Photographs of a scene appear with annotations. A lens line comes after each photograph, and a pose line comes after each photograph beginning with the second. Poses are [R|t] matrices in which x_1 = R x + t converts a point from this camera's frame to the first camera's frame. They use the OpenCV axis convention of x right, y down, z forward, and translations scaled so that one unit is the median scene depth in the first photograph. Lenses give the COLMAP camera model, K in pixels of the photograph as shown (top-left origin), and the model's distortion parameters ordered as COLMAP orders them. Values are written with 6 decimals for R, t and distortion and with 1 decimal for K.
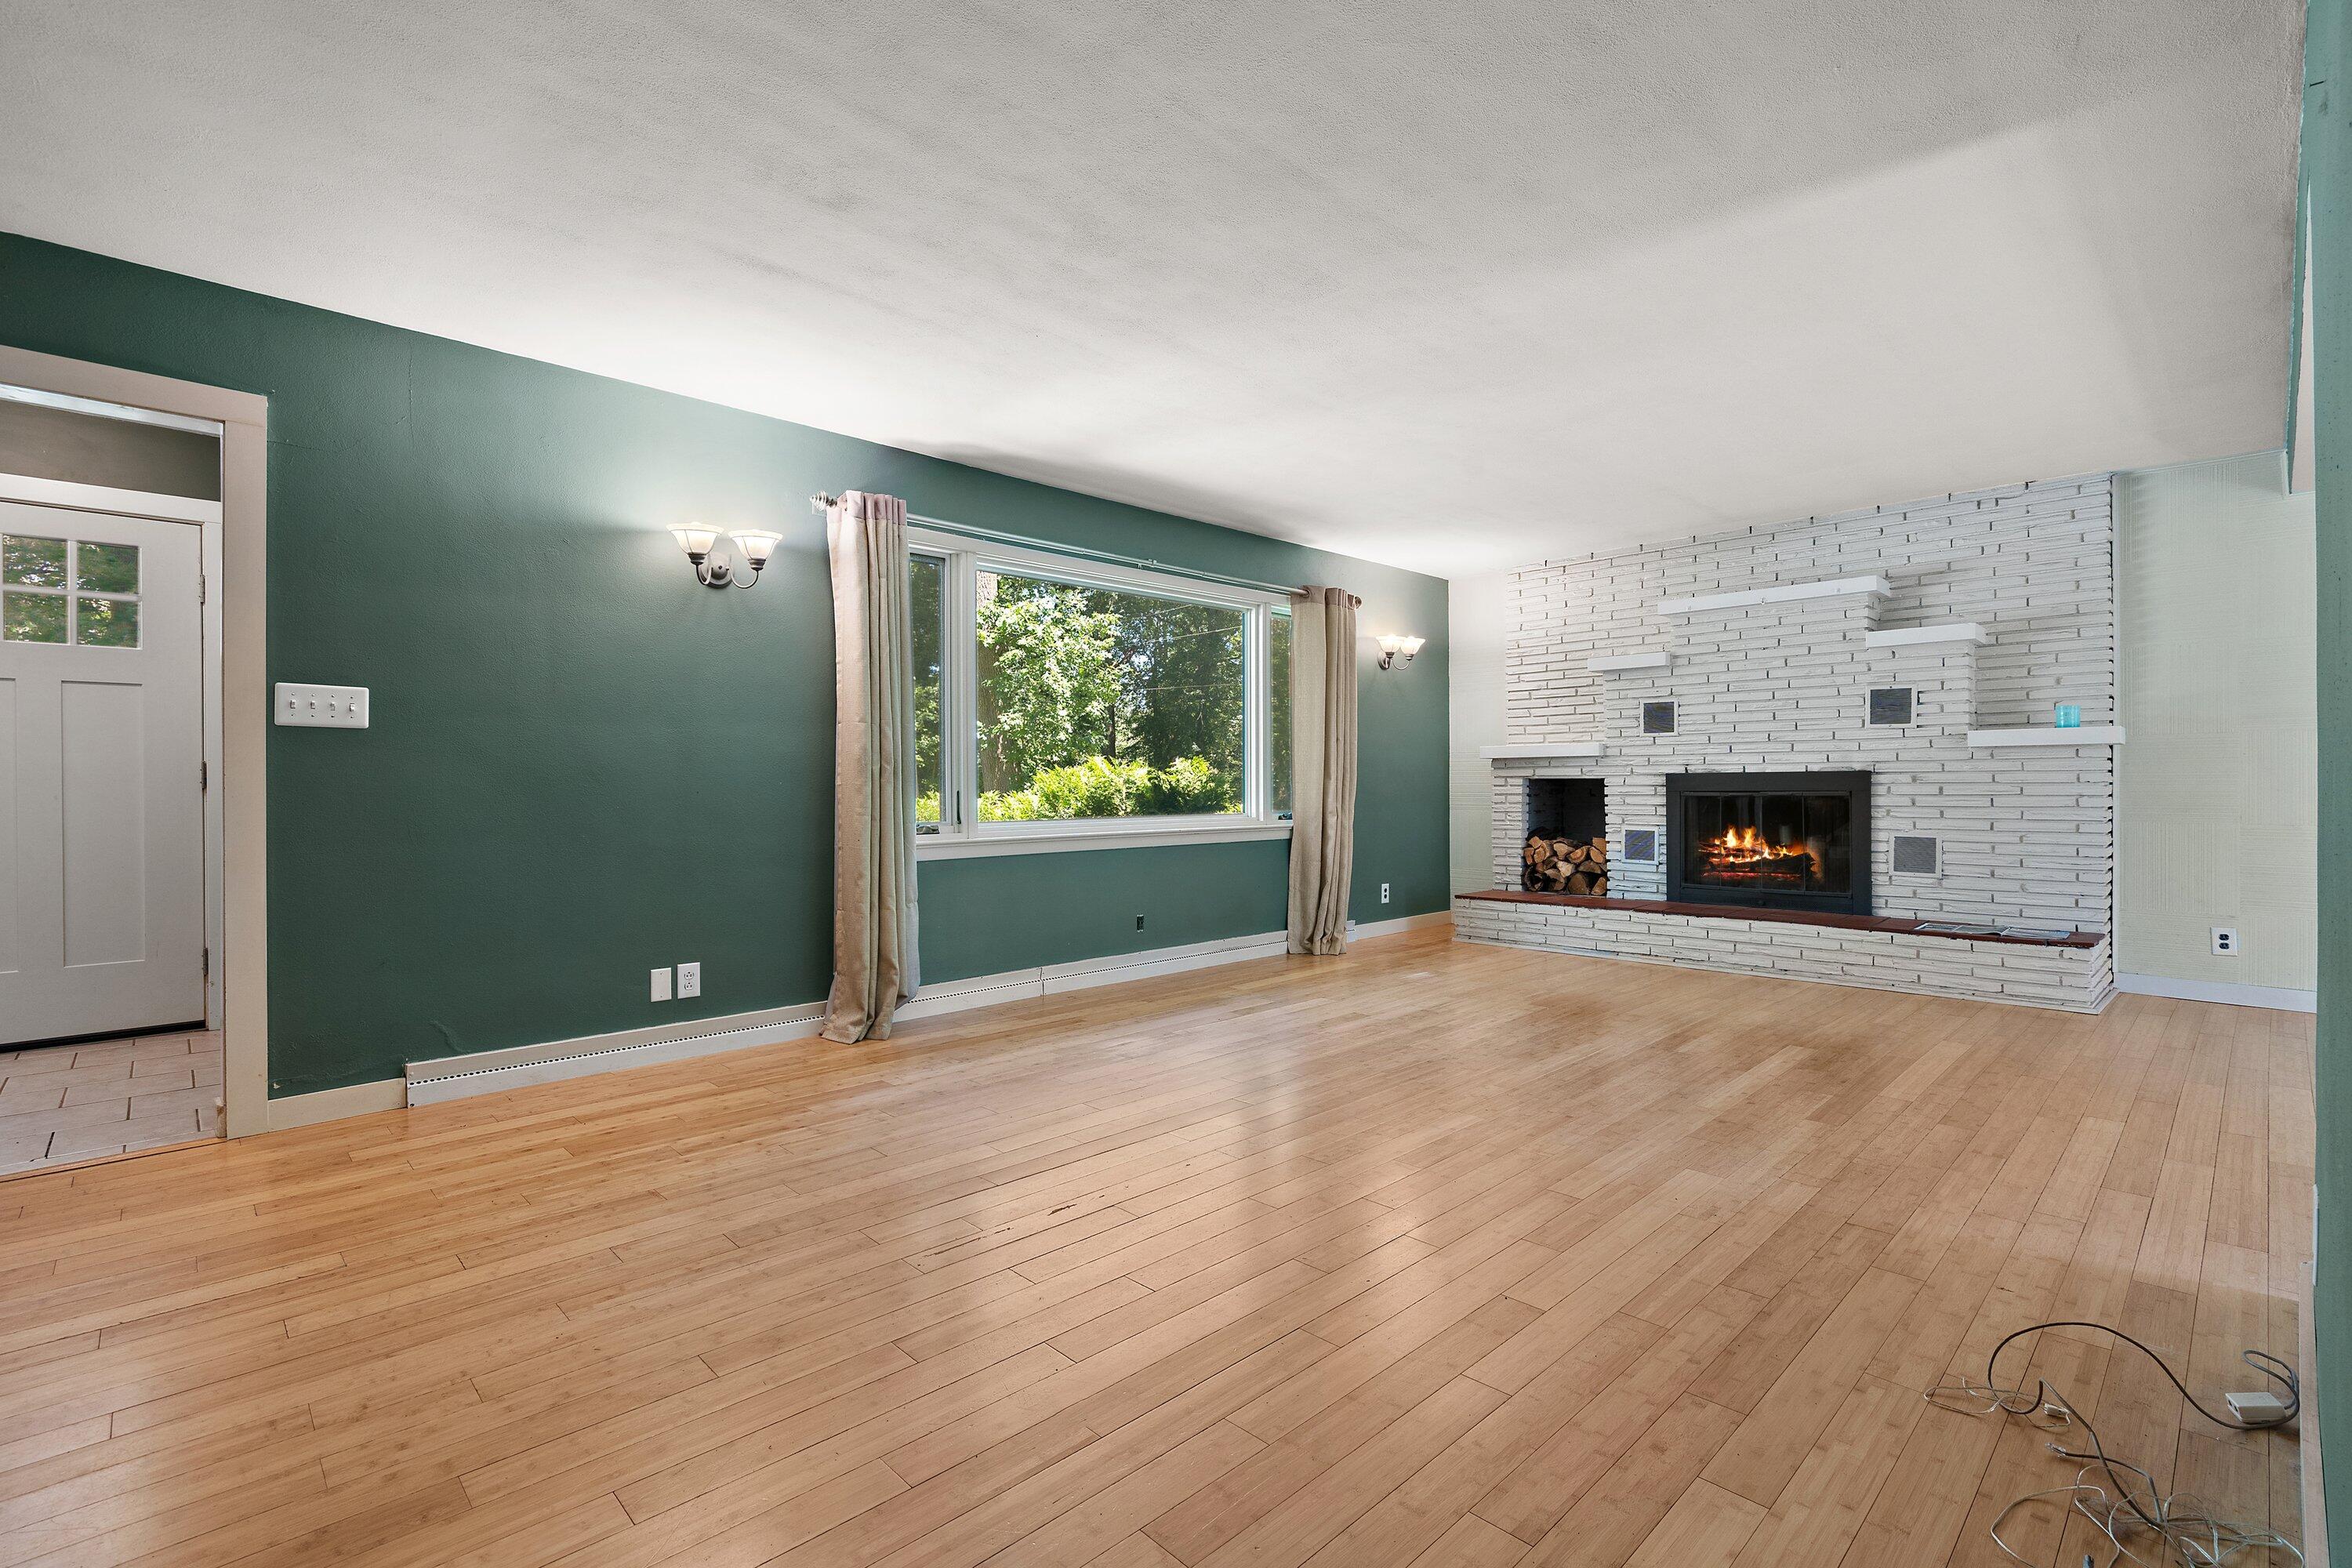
lens RADIAL K [[1065.4, 0, 1164.6], [0, 1065.4, 793.2], [0, 0, 1]] dist [-0.005631, 0.001267]
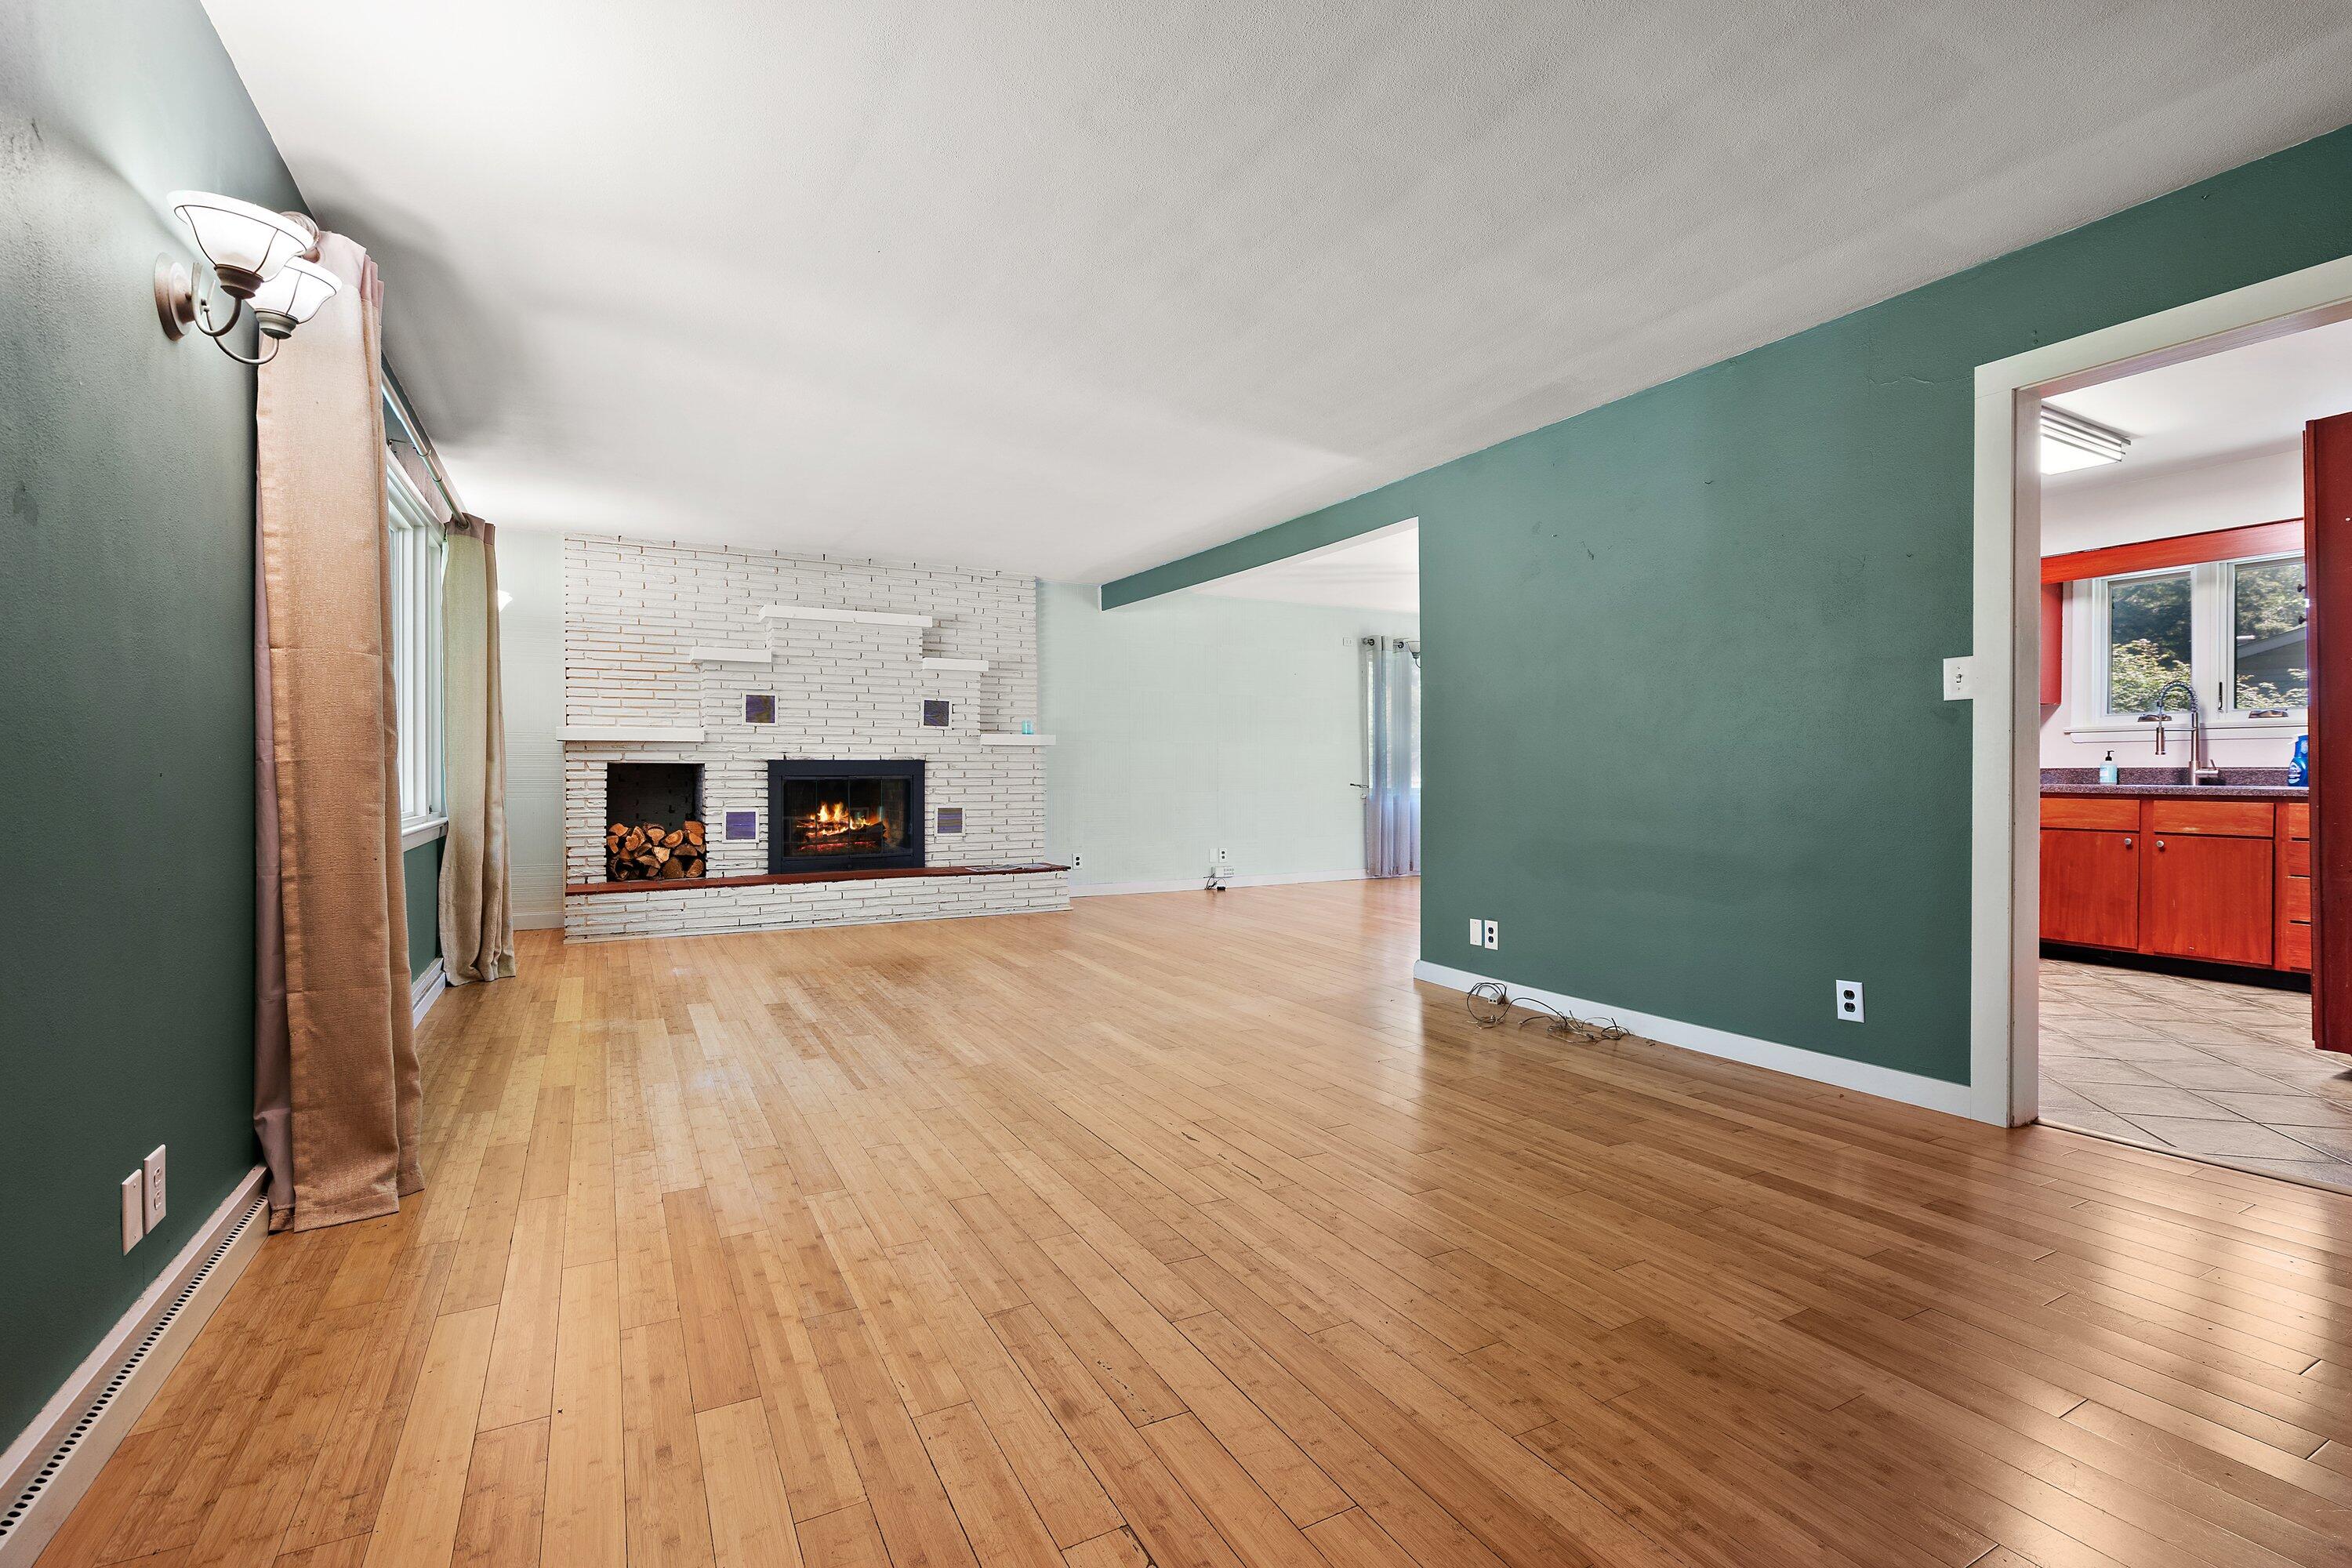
lens RADIAL K [[1065.4, 0, 1188.0], [0, 1065.4, 785.2], [0, 0, 1]] dist [-0.005631, 0.001267]
pose [[0.255212, -0.009927, 0.966834, -0.528520], [0.005808, 0.999945, 0.008734, 0.001095], [-0.966868, 0.003386, 0.255256, 0.311075]]
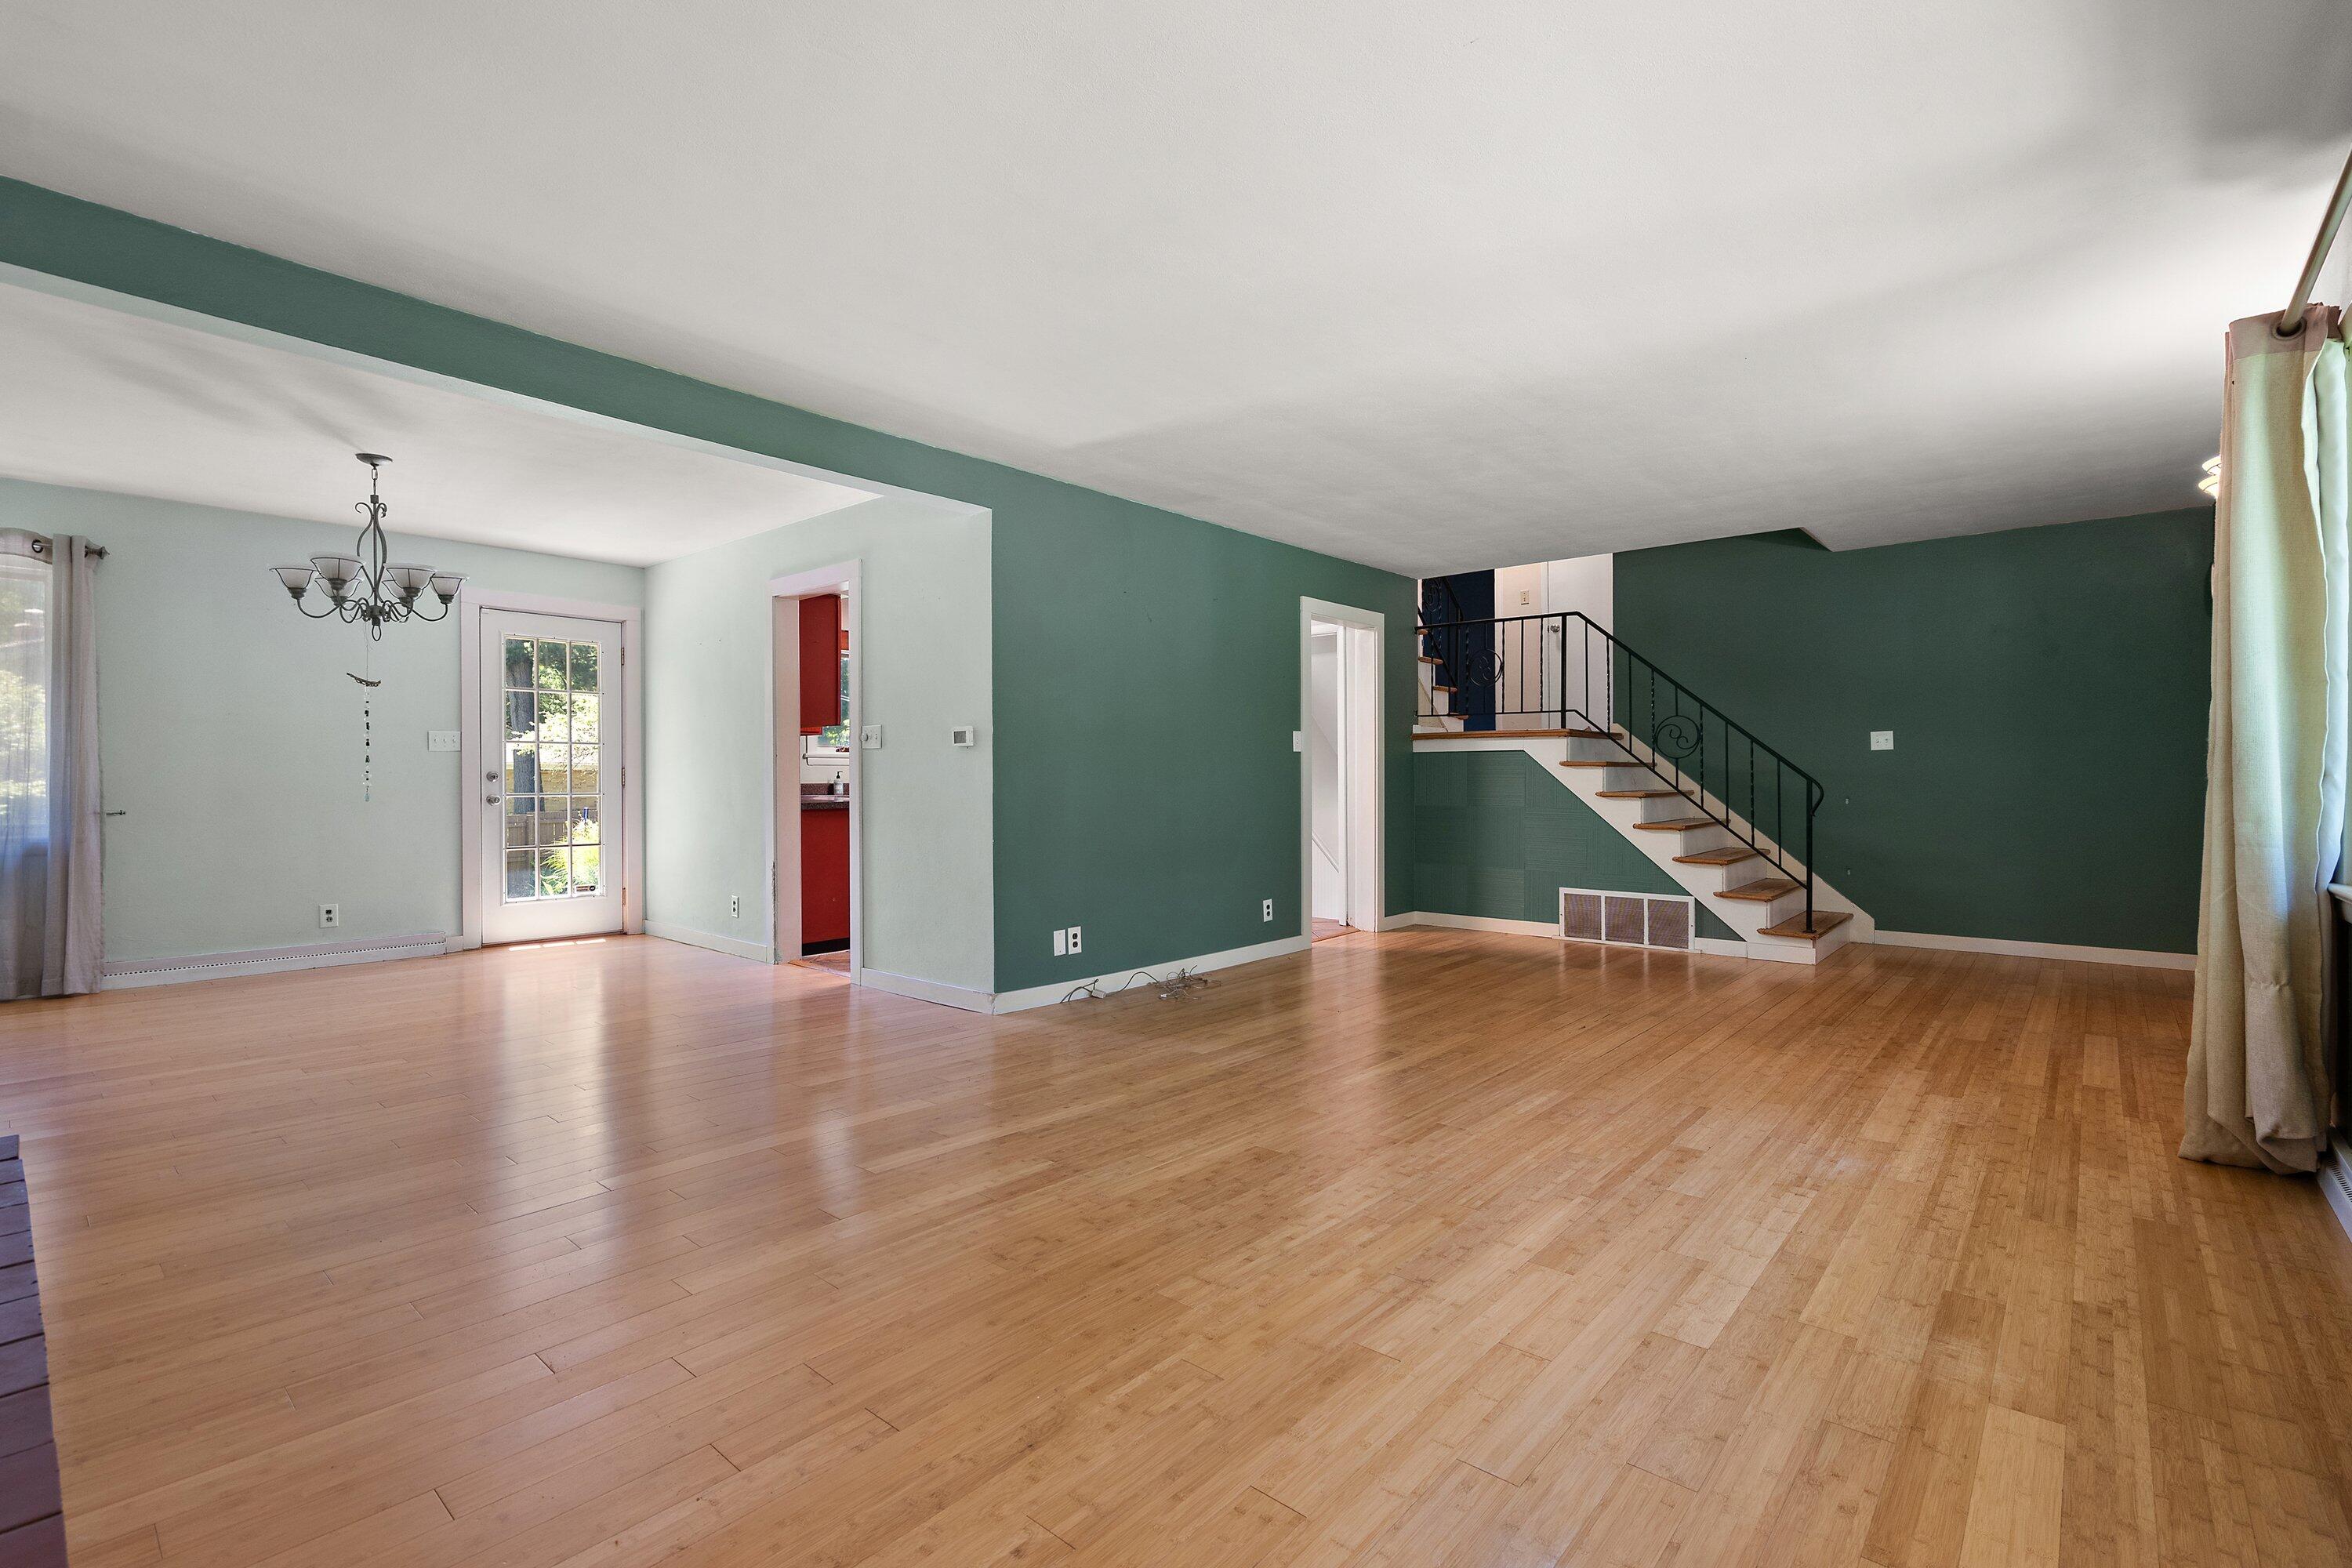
lens RADIAL K [[1065.4, 0, 1171.7], [0, 1065.4, 792.0], [0, 0, 1]] dist [-0.005631, 0.001267]
pose [[-0.995647, 0.005549, -0.093043, 0.320425], [0.004157, 0.999877, 0.015145, -0.009894], [0.093115, 0.014692, -0.995547, 1.169509]]
